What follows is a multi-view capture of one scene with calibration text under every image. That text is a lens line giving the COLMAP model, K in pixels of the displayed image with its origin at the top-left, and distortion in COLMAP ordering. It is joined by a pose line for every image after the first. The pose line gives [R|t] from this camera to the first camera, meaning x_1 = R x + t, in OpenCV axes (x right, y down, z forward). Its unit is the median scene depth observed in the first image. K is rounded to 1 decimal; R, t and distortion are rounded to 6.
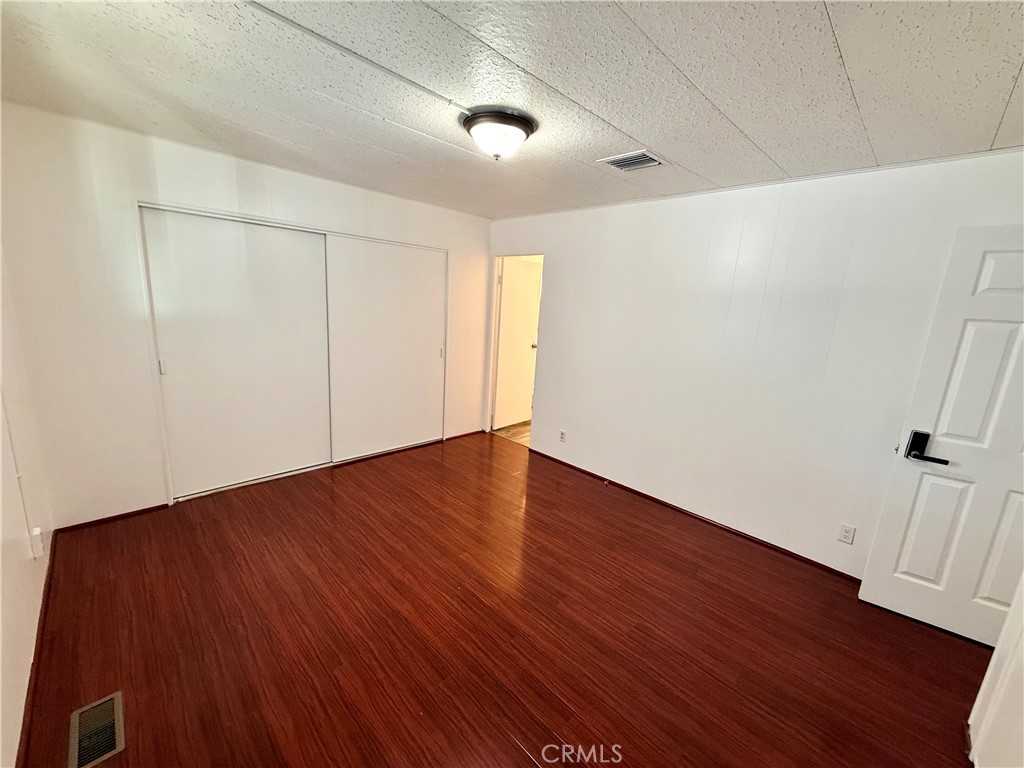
lens RADIAL K [[408.0, 0, 508.0], [0, 408.0, 385.4], [0, 0, 1]] dist [0.000757, -0.000218]
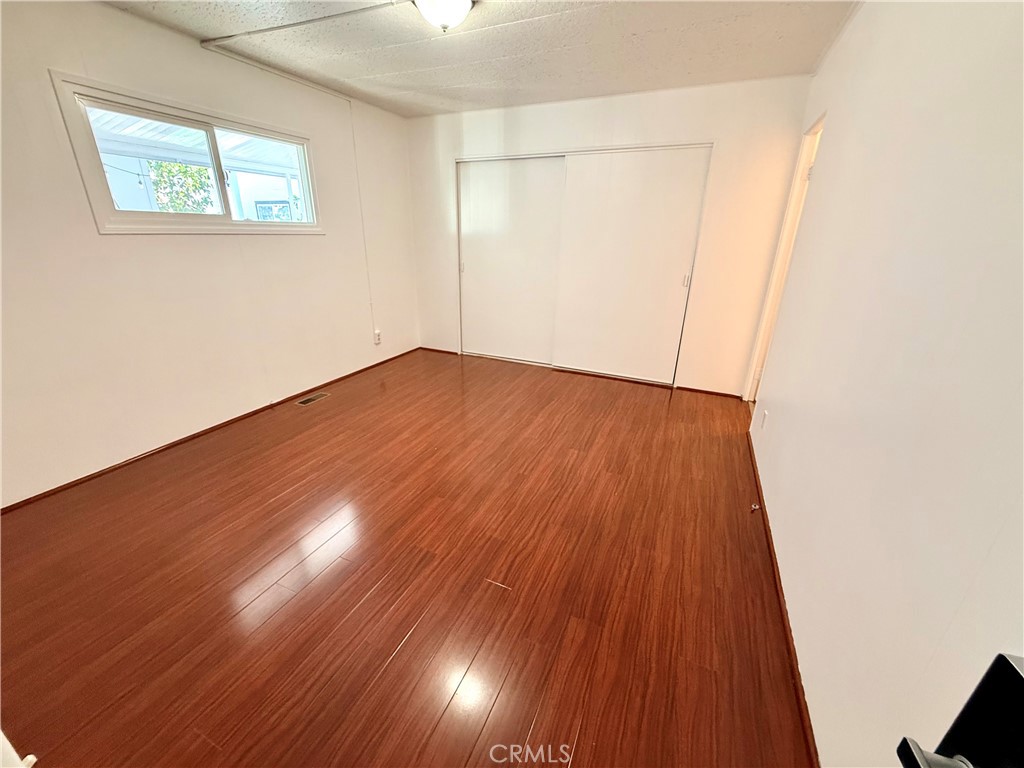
lens RADIAL K [[402.5, 0, 506.9], [0, 402.5, 387.6], [0, 0, 1]] dist [0.000384, -0.000148]
pose [[0.348698, 0.282675, -0.893591, 0.767384], [-0.186454, 0.955298, 0.229437, 0.010553], [0.918502, 0.086609, 0.385816, 0.572177]]
